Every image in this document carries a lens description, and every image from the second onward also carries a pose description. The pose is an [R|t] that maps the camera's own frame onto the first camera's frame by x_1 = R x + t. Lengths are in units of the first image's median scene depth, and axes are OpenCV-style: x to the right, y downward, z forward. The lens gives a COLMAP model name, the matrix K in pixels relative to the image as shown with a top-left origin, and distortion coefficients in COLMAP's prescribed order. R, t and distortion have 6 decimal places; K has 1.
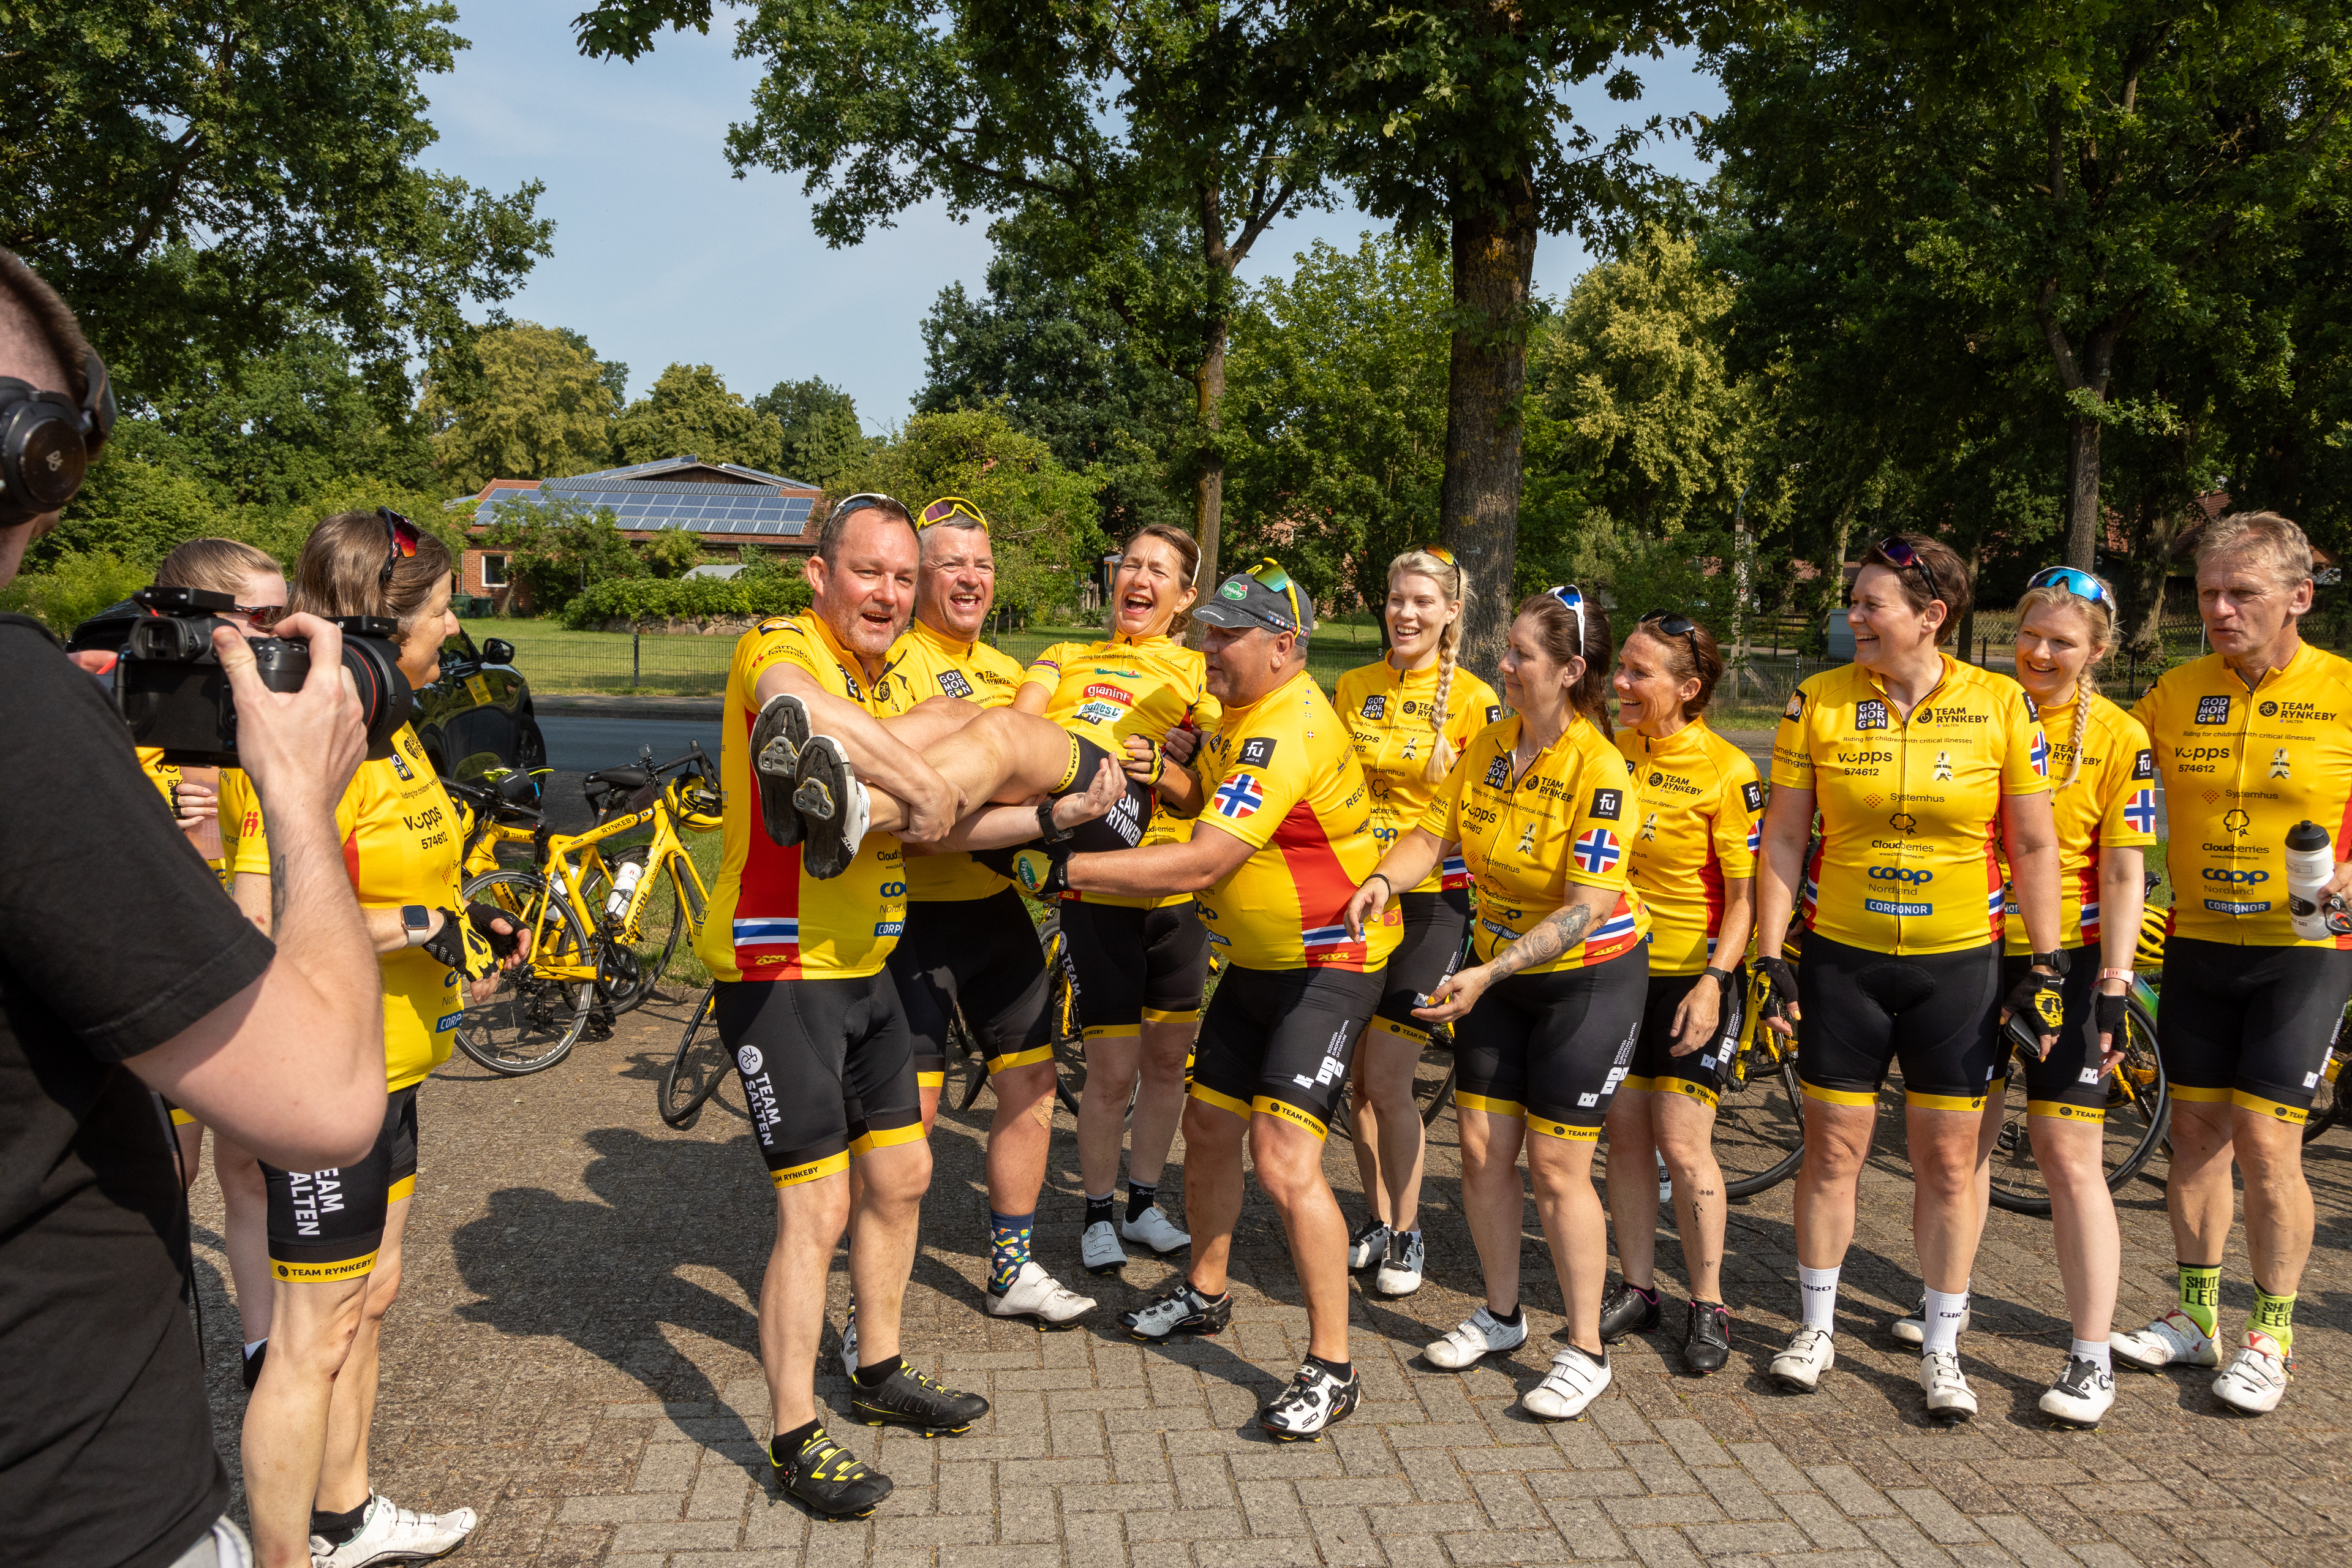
lens RADIAL K [[1945.1, 0, 1172.2], [0, 1945.1, 776.3], [0, 0, 1]] dist [0.046601, -0.017842]
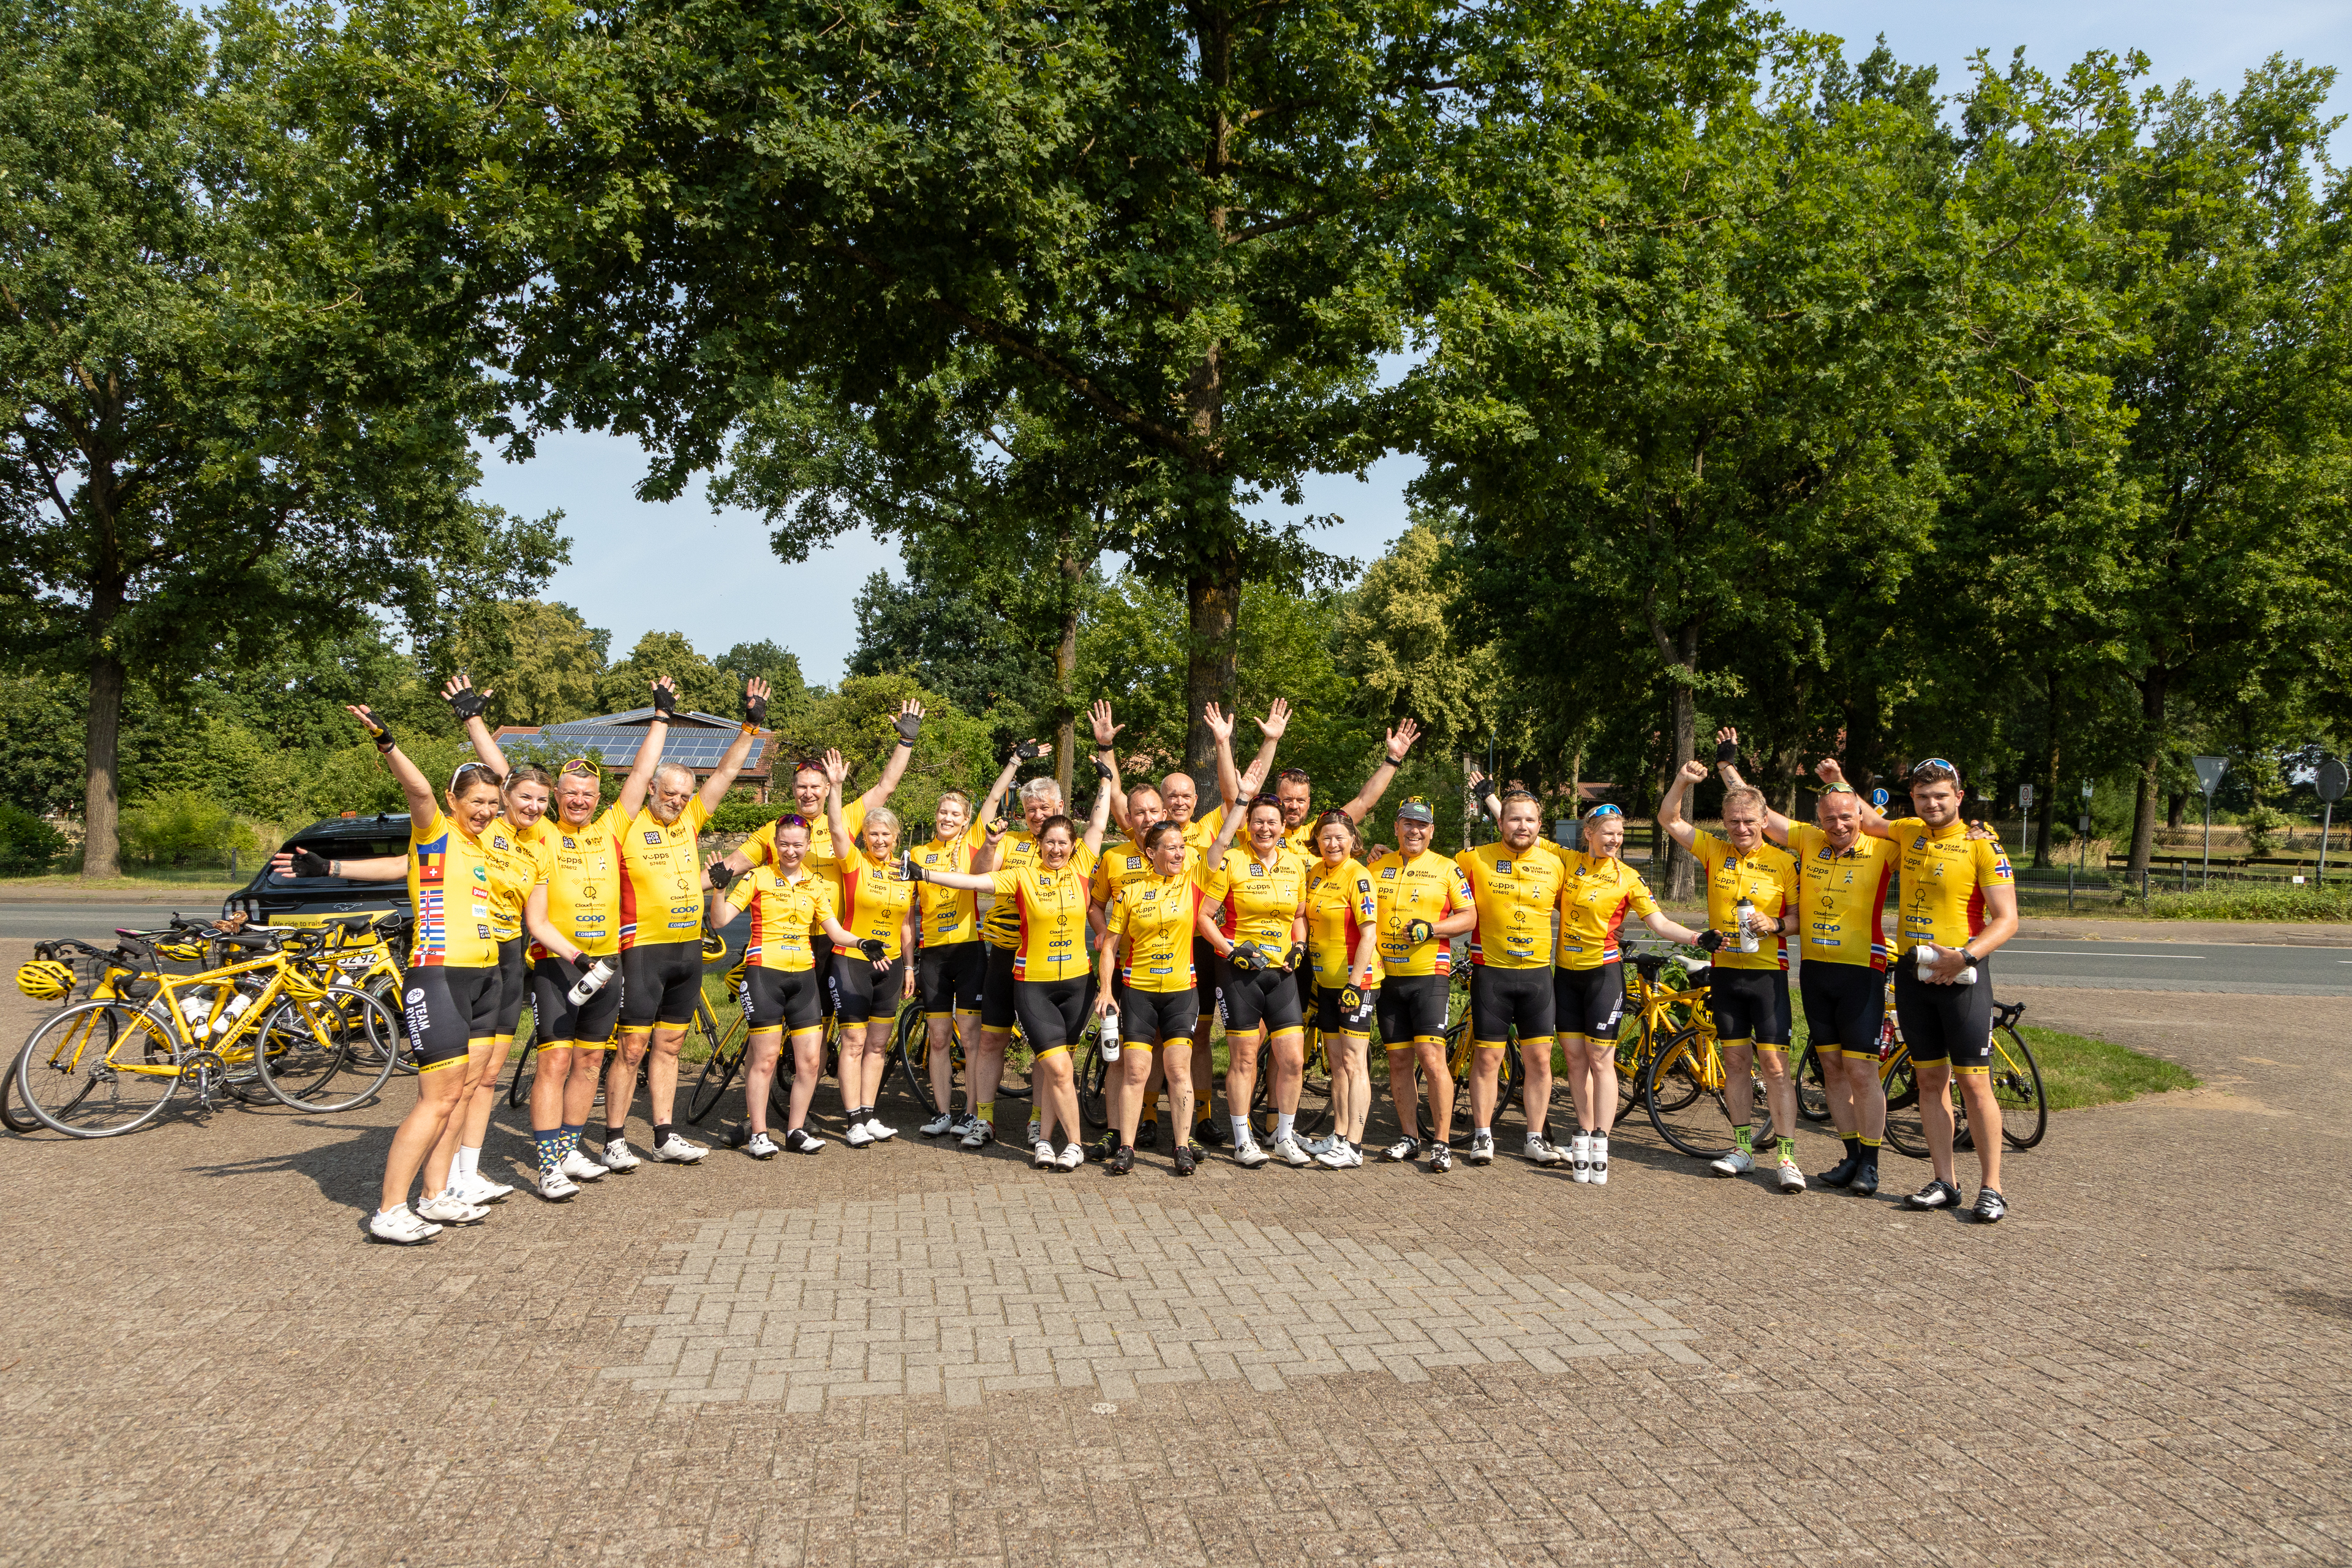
lens RADIAL K [[1661.8, 0, 1176.7], [0, 1661.8, 777.4], [0, 0, 1]] dist [0.048863, -0.007813]
pose [[0.997935, -0.007832, 0.063755, 0.018290], [0.015026, 0.993464, -0.113156, 0.010909], [-0.062453, 0.113880, 0.991530, -0.120786]]
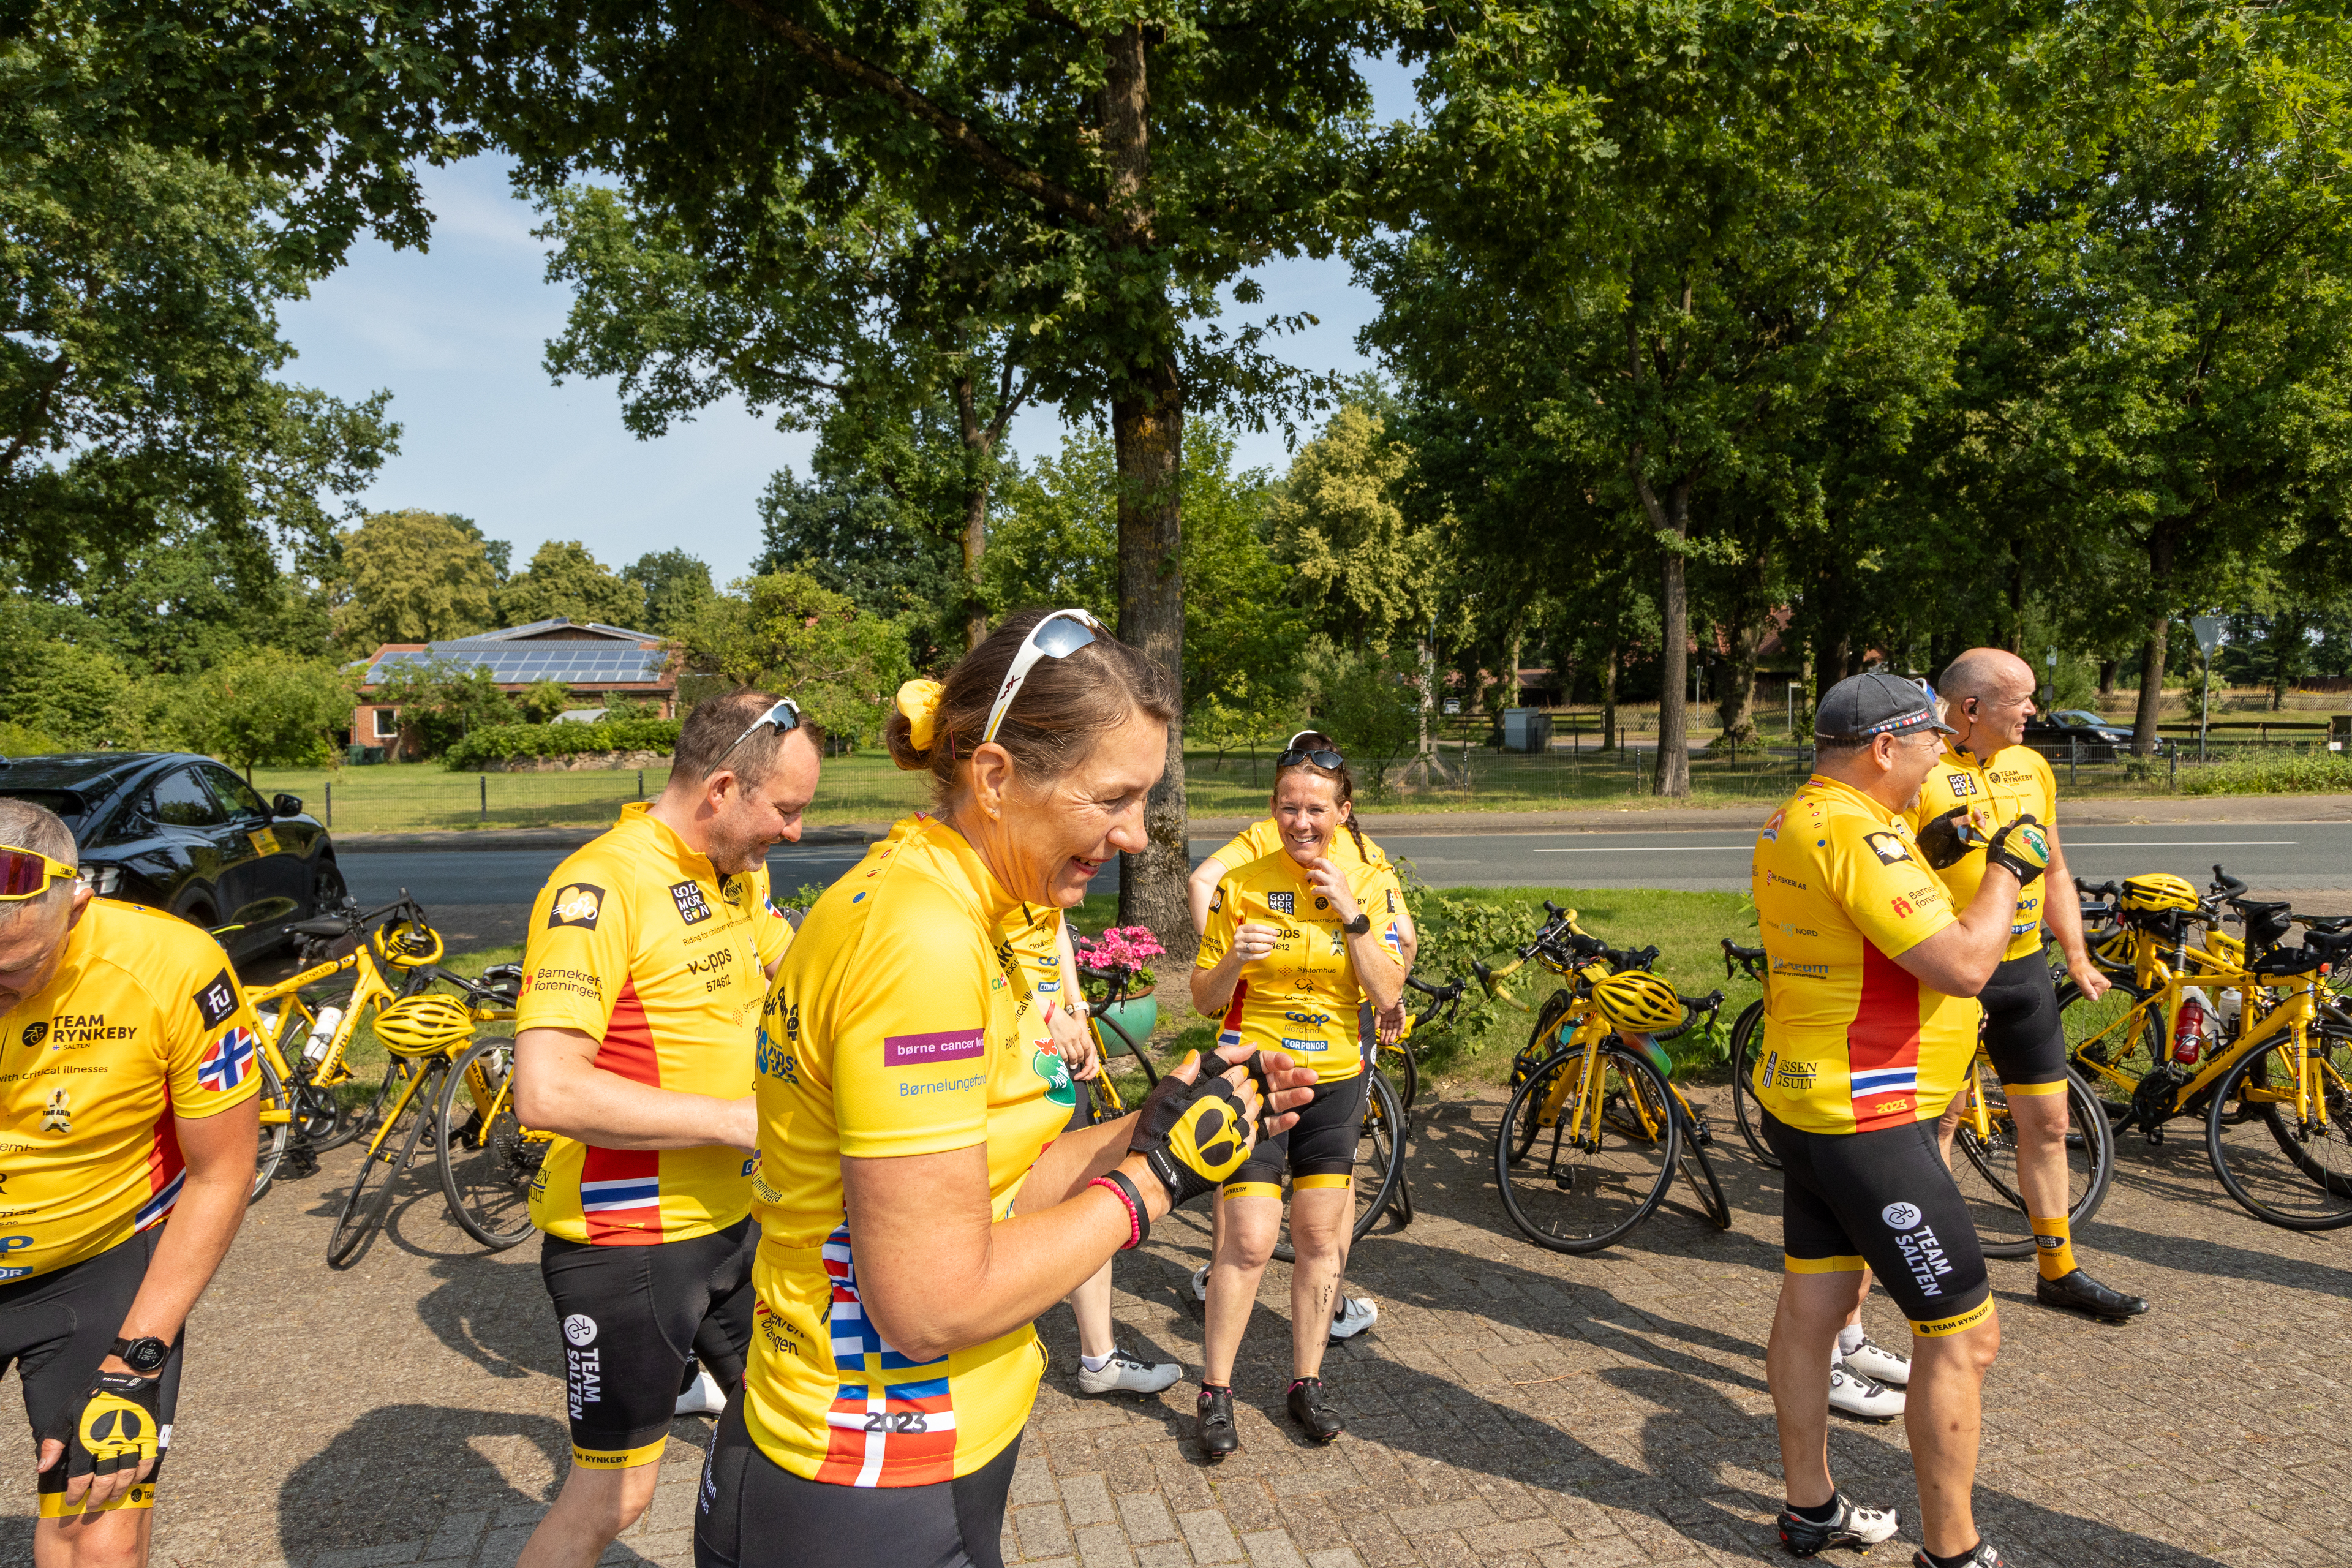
lens RADIAL K [[1597.7, 0, 1178.7], [0, 1597.7, 776.9], [0, 0, 1]] dist [0.021223, -0.002069]
pose [[0.993169, -0.046174, 0.107158, 0.026552], [0.051700, 0.997441, -0.049379, -0.003947], [-0.104604, 0.054582, 0.993015, 0.018756]]
